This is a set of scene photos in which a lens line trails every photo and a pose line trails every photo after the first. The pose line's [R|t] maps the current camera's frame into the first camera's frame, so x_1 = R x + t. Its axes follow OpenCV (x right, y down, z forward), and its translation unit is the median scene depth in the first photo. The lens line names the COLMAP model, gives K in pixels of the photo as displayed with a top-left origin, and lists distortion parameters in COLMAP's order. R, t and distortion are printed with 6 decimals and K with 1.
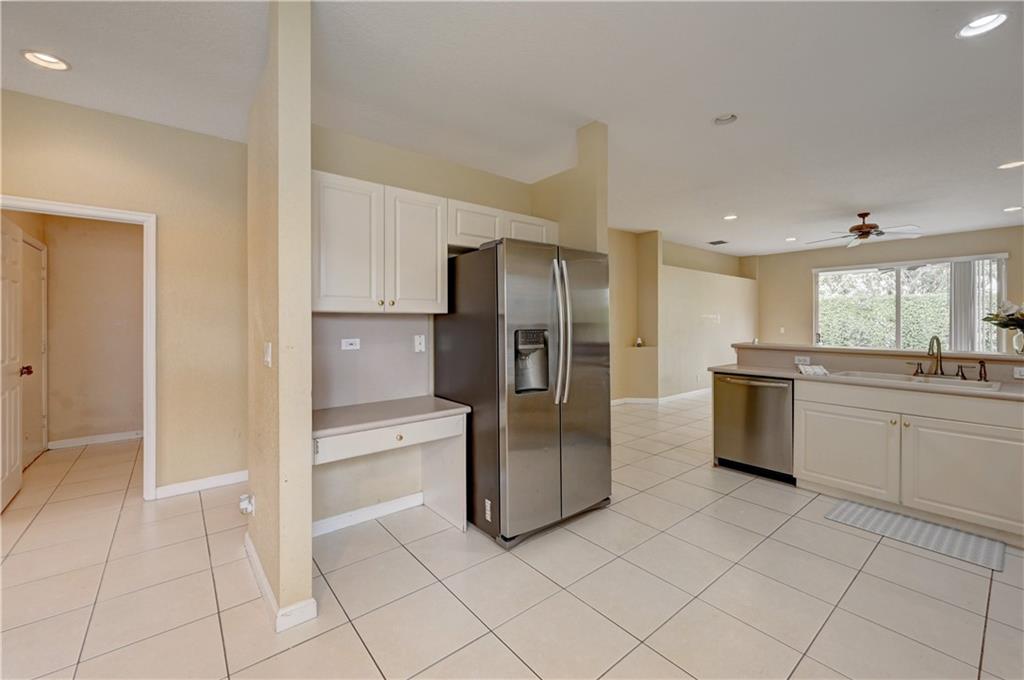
lens RADIAL K [[413.2, 0, 512.0], [0, 413.2, 340.0], [0, 0, 1]] dist [0.000012, -0.000052]
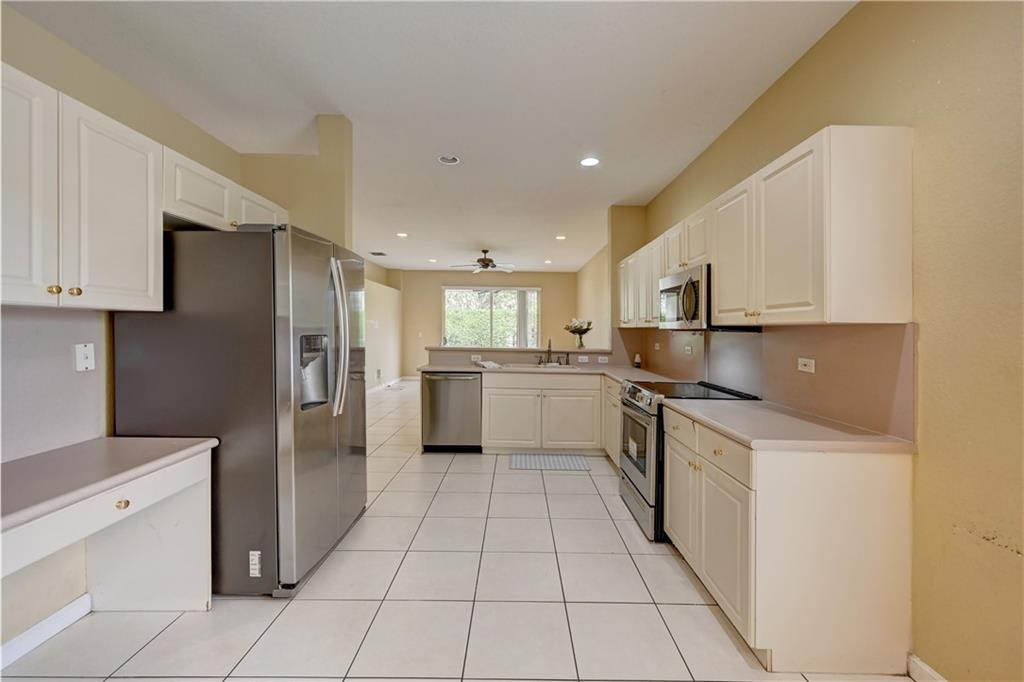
lens RADIAL K [[414.1, 0, 515.2], [0, 414.1, 345.5], [0, 0, 1]] dist [-0.000048, -0.000049]
pose [[0.626861, -0.020929, 0.778850, -0.313508], [0.018107, 0.999761, 0.012291, -0.005307], [-0.778921, 0.006398, 0.627090, 0.101487]]
